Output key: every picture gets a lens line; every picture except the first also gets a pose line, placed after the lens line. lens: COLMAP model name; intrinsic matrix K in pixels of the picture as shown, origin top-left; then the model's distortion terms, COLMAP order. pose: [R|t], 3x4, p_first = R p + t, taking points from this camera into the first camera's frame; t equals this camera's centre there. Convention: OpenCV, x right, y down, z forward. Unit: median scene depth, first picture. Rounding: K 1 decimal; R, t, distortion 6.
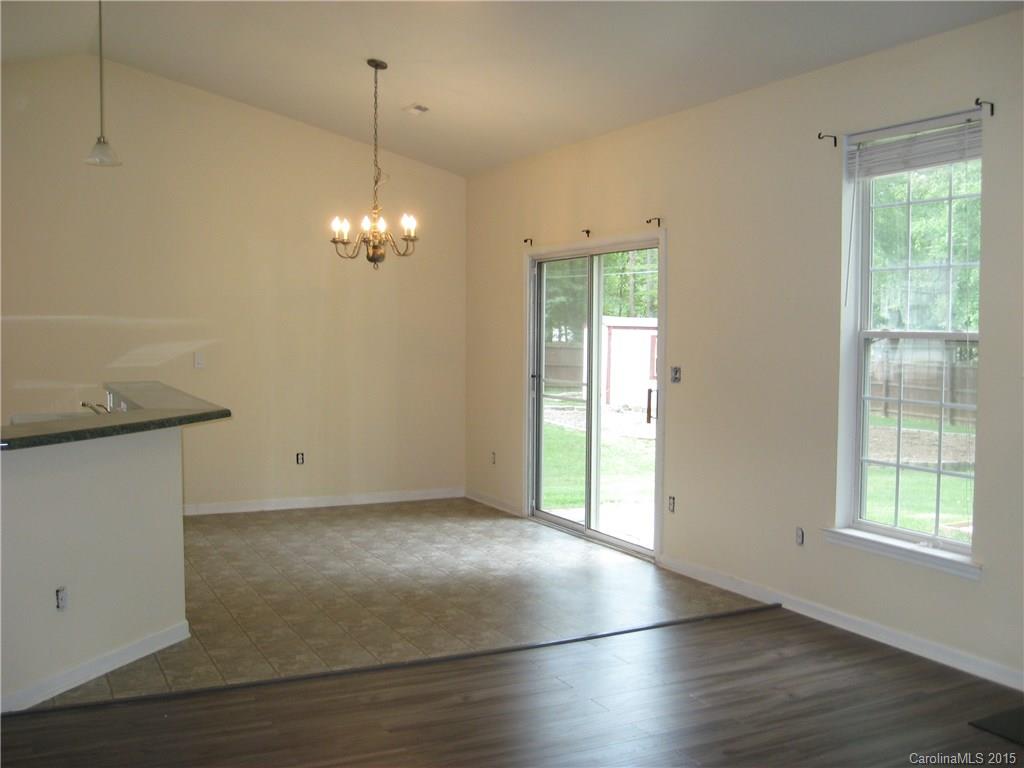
lens RADIAL K [[1079.2, 0, 512.1], [0, 1079.2, 407.7], [0, 0, 1]] dist [-0.118682, 0.012252]
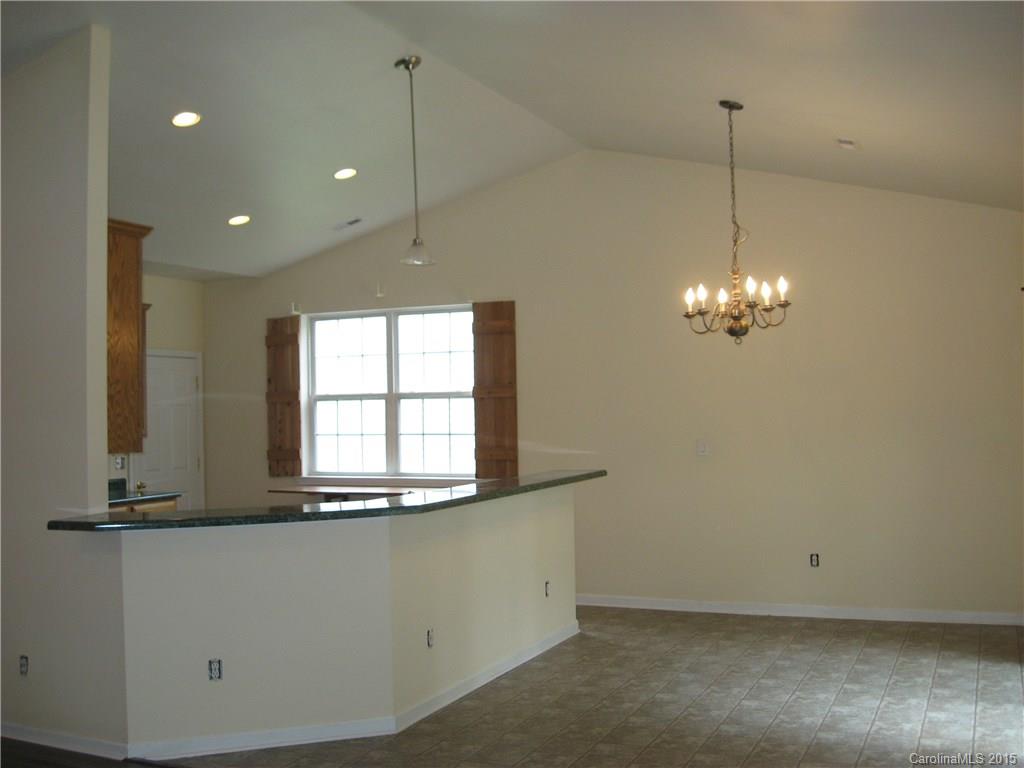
lens RADIAL K [[1079.2, 0, 512.1], [0, 1079.2, 407.7], [0, 0, 1]] dist [-0.118682, 0.012252]
pose [[0.632539, -0.018379, -0.774310, 0.414417], [-0.033837, 0.998108, -0.051333, -0.030234], [0.773789, 0.058670, 0.630720, 0.337298]]
